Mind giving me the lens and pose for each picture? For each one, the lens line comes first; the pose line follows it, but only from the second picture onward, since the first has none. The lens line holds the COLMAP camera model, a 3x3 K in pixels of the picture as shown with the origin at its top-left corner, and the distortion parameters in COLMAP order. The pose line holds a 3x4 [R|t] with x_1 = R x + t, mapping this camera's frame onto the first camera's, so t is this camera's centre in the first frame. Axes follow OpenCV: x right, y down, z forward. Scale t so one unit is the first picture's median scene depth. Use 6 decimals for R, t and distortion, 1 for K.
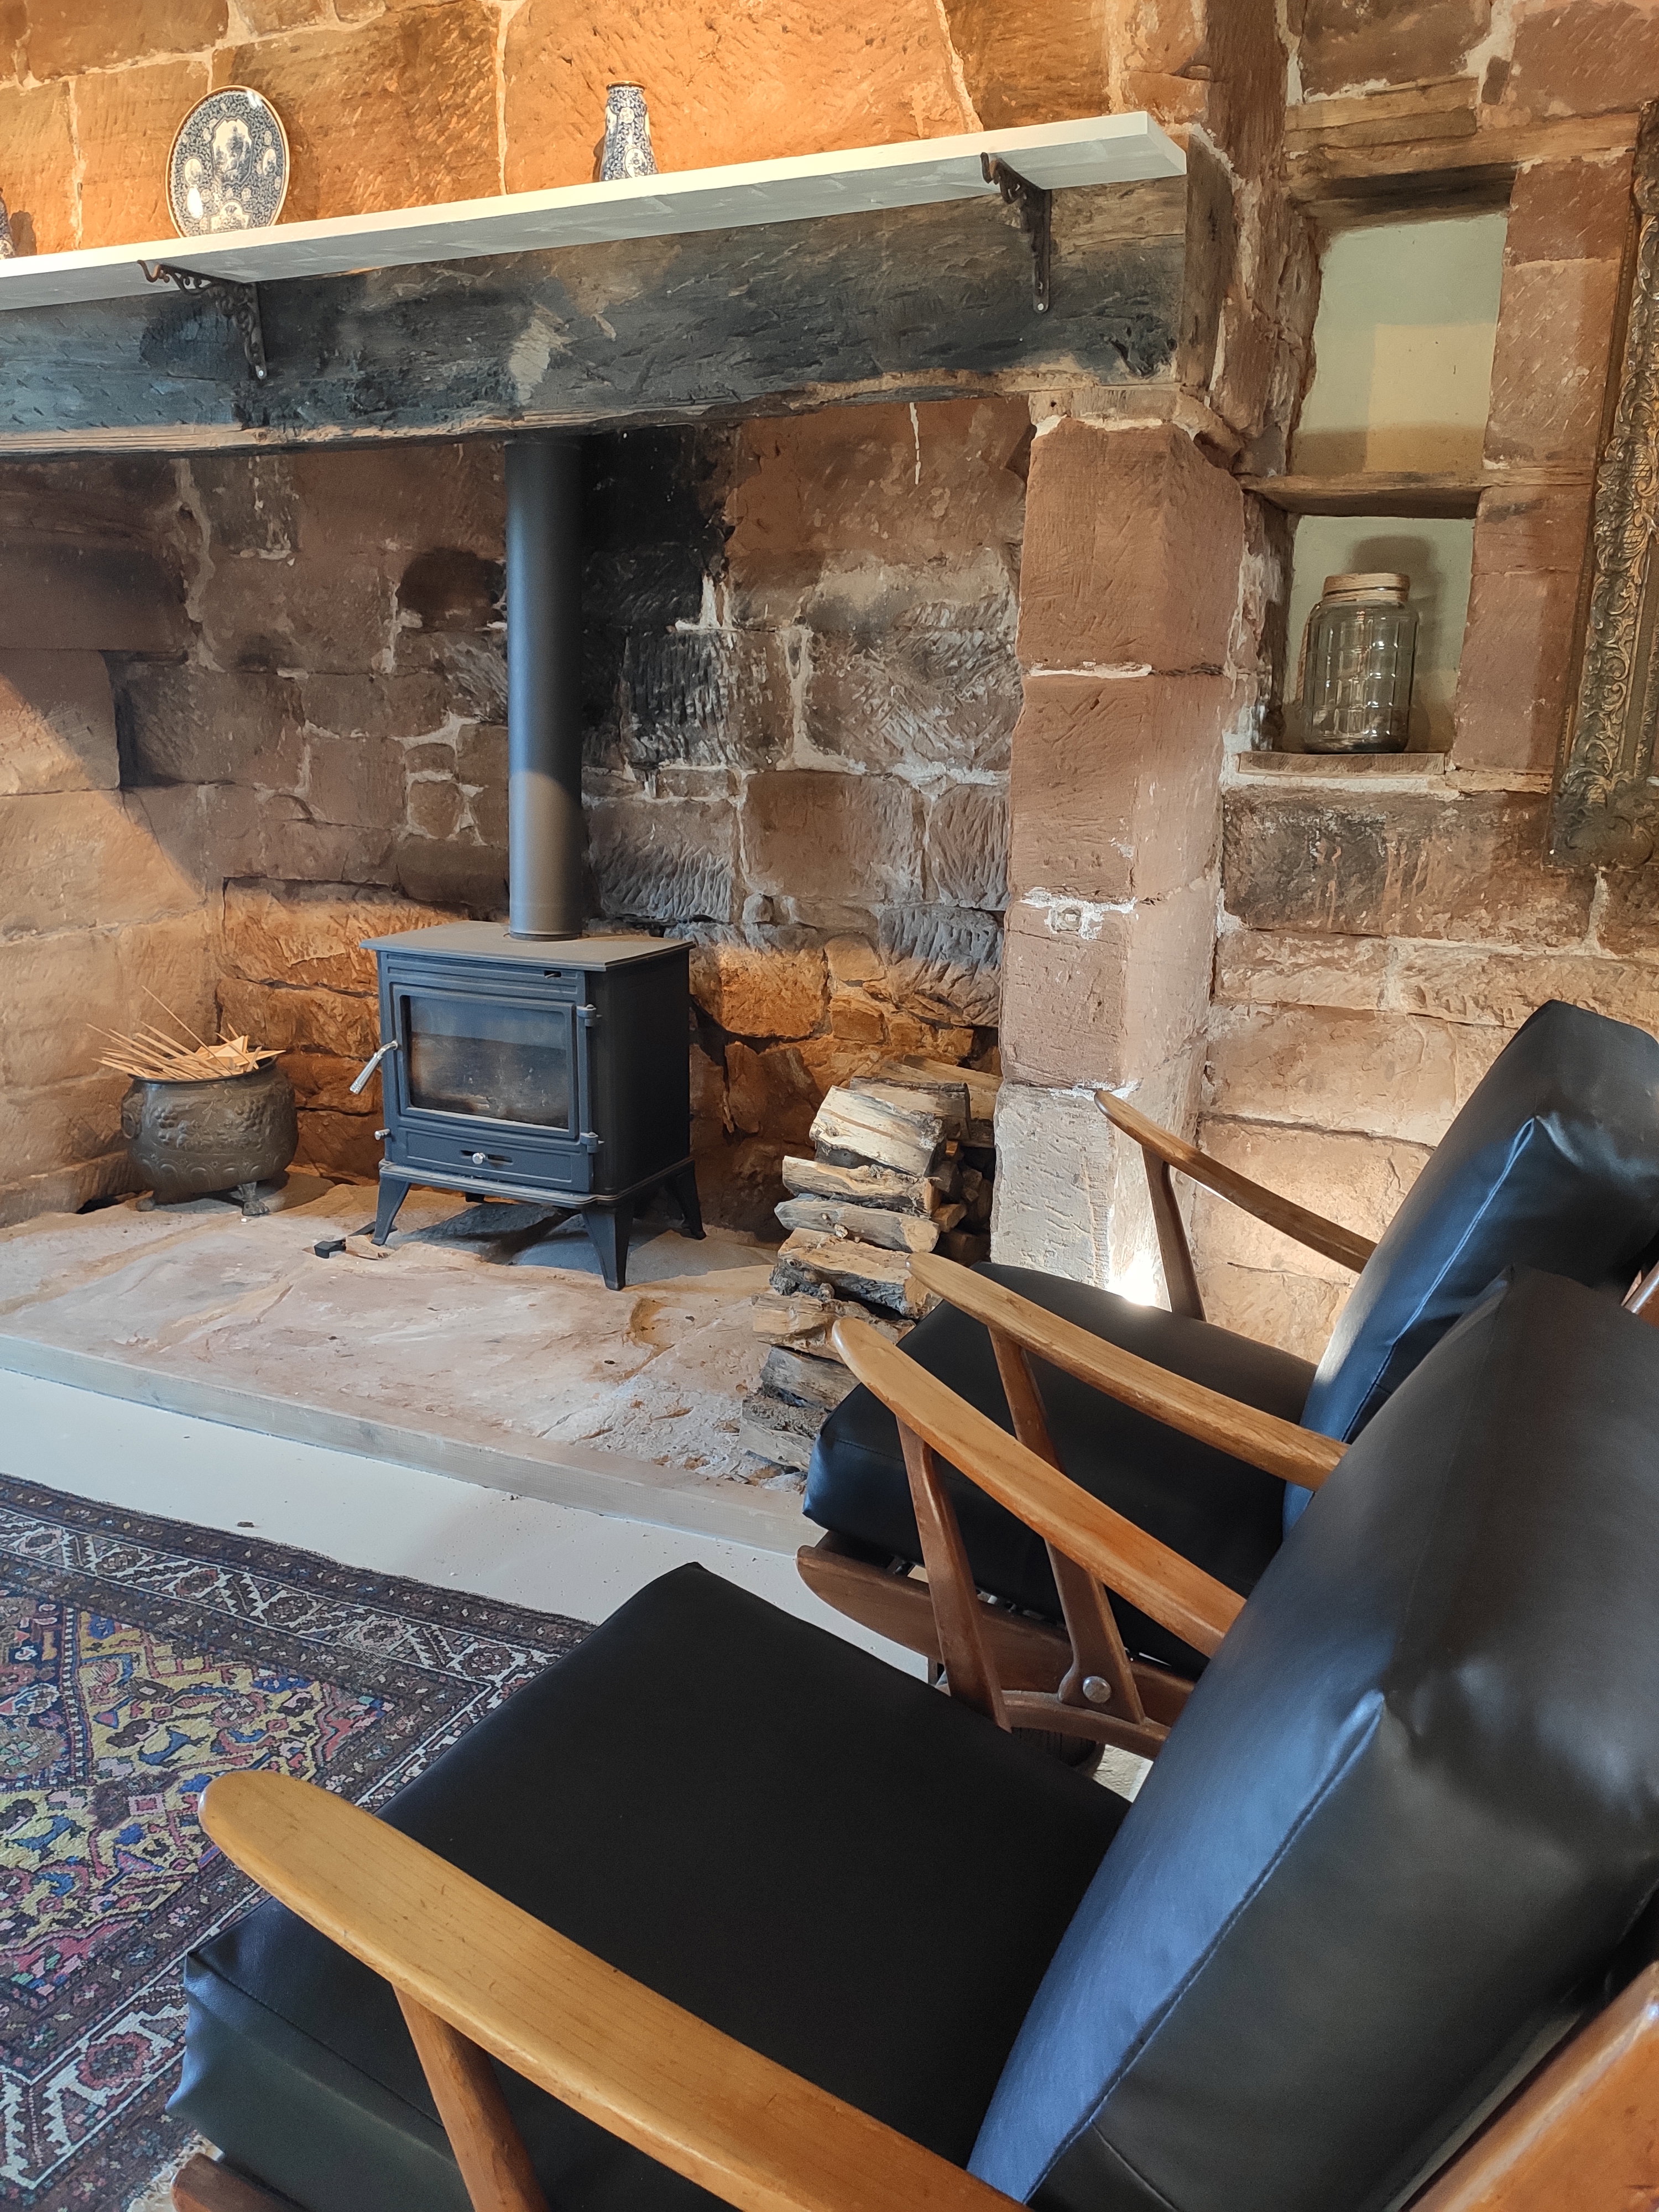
lens RADIAL K [[1771.5, 0, 821.3], [0, 1771.5, 1059.3], [0, 0, 1]] dist [0.099168, -0.137267]
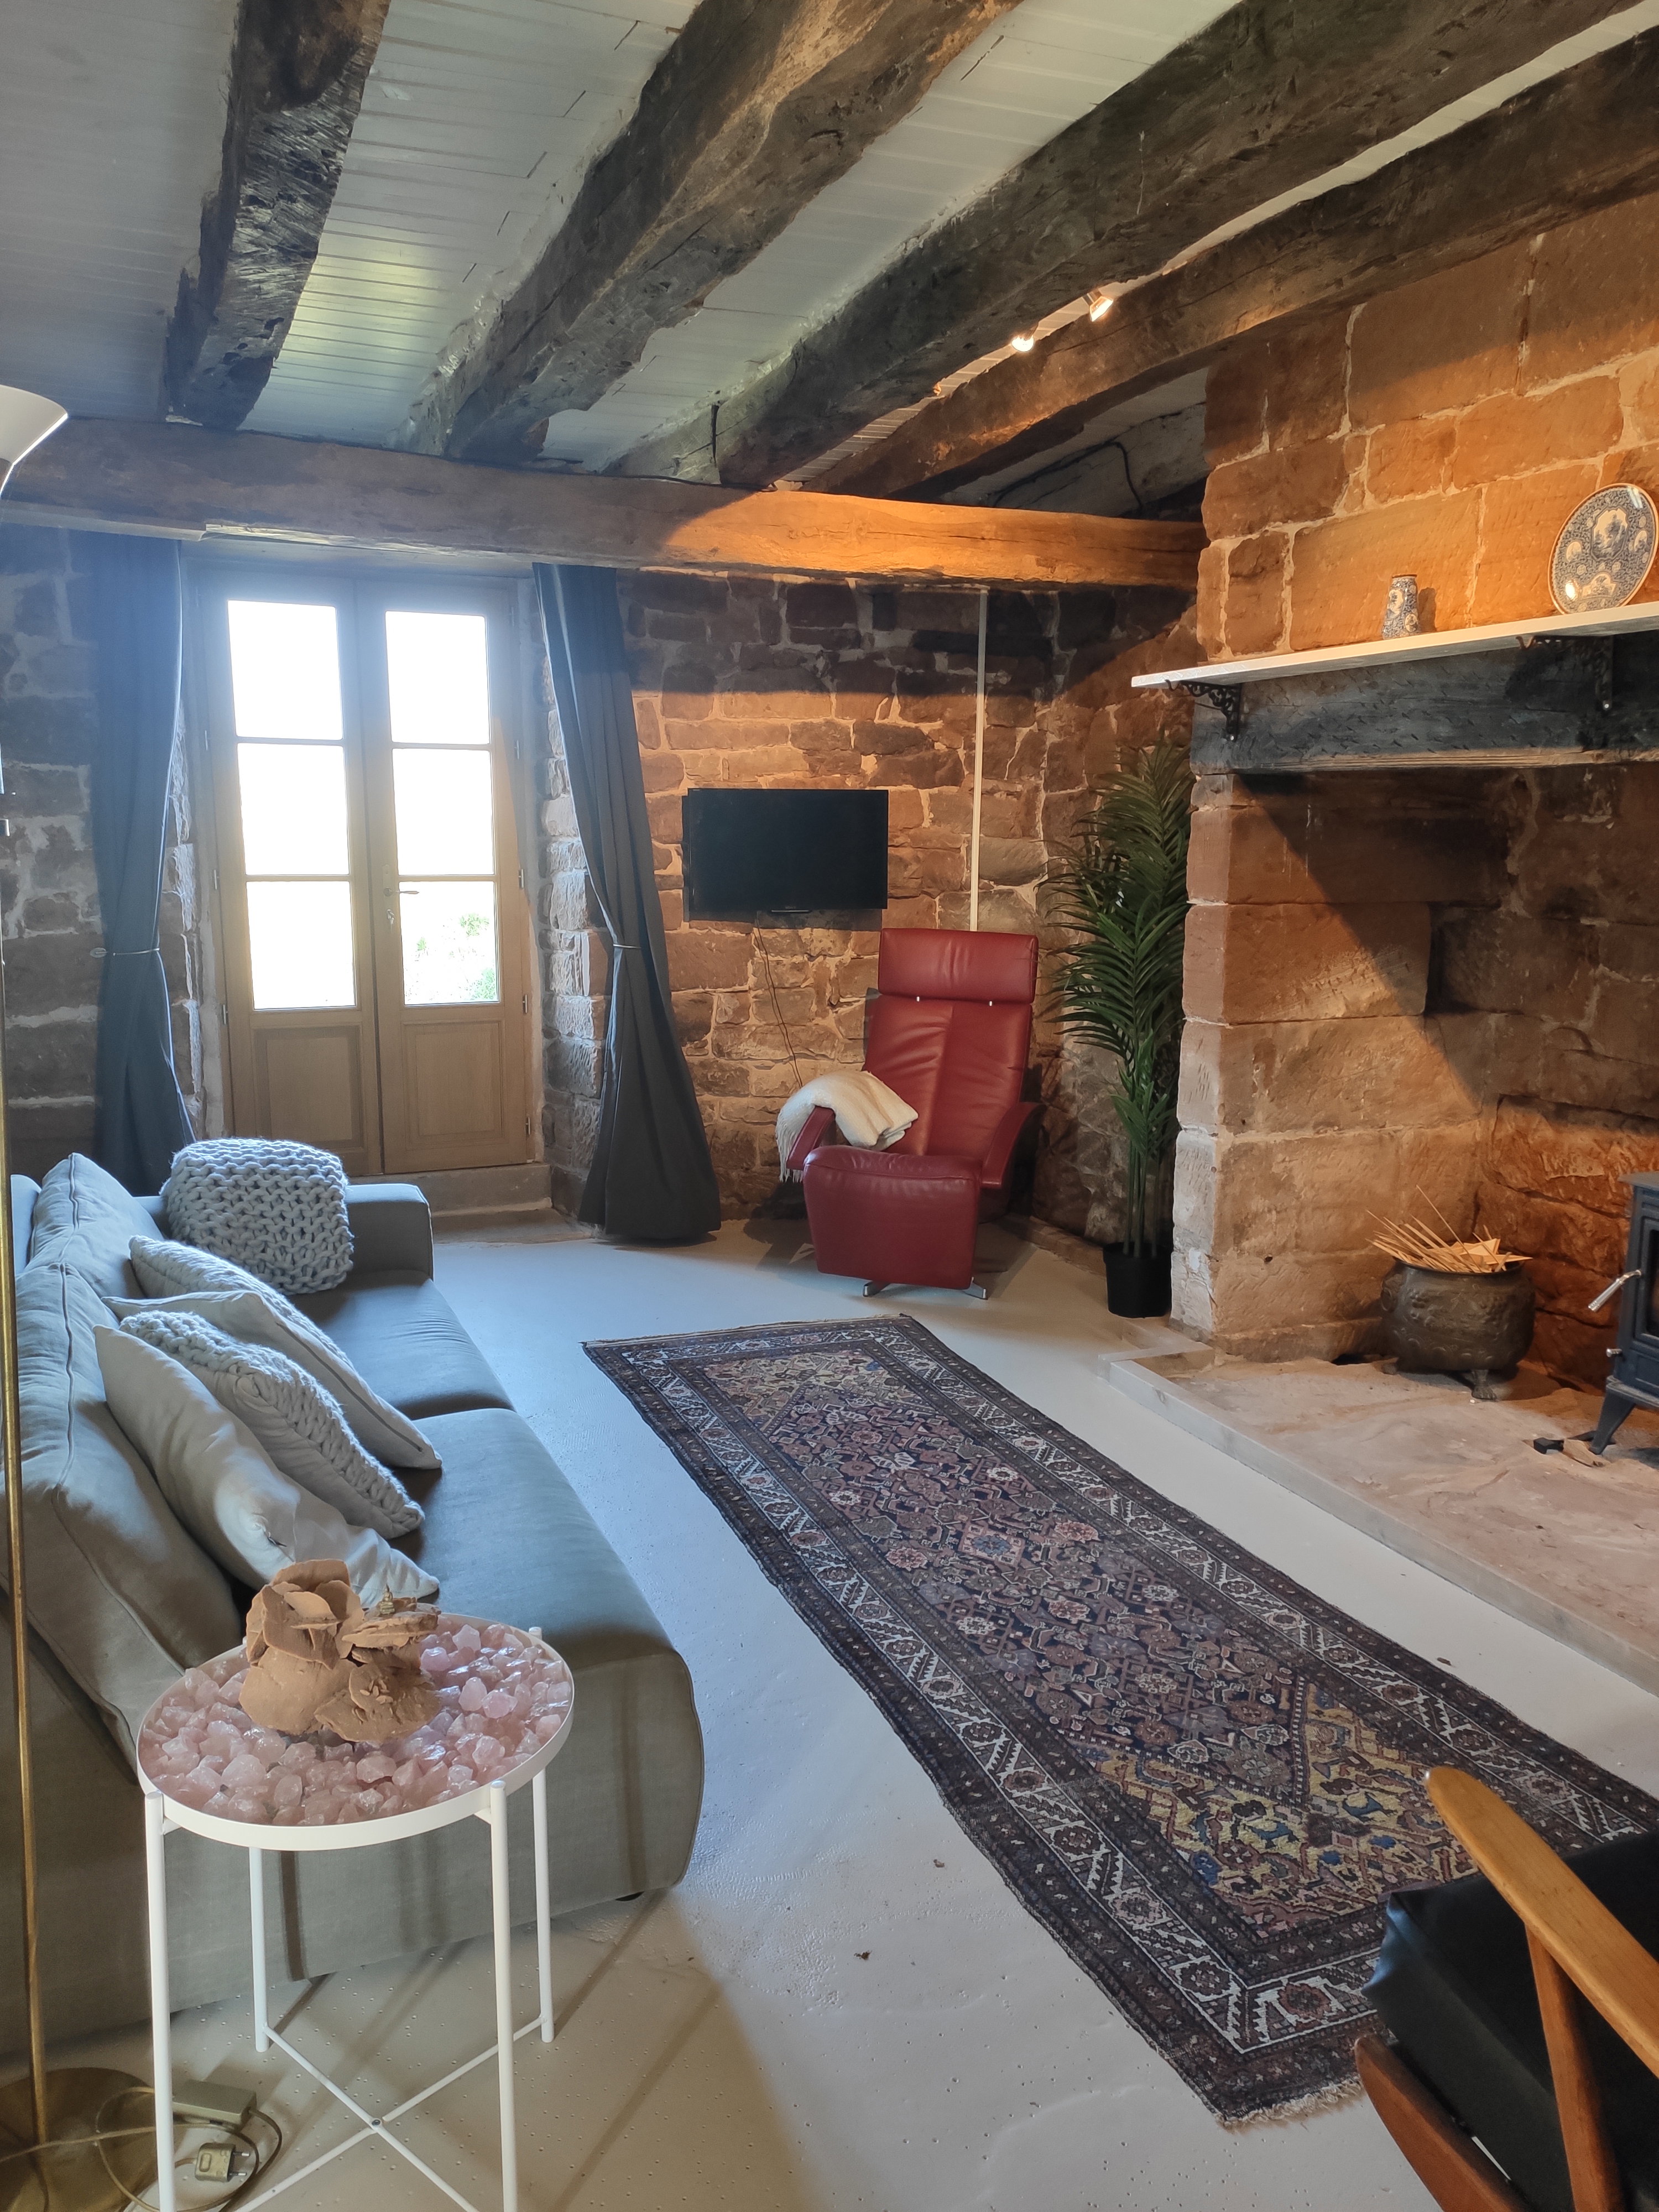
lens RADIAL K [[1651.3, 0, 829.5], [0, 1651.3, 1106.0], [0, 0, 1]] dist [0.093770, -0.152137]
pose [[0.760143, 0.113587, -0.639750, 0.033759], [-0.160233, 0.986963, -0.015152, -0.019999], [0.629688, 0.114027, 0.768434, -0.133528]]
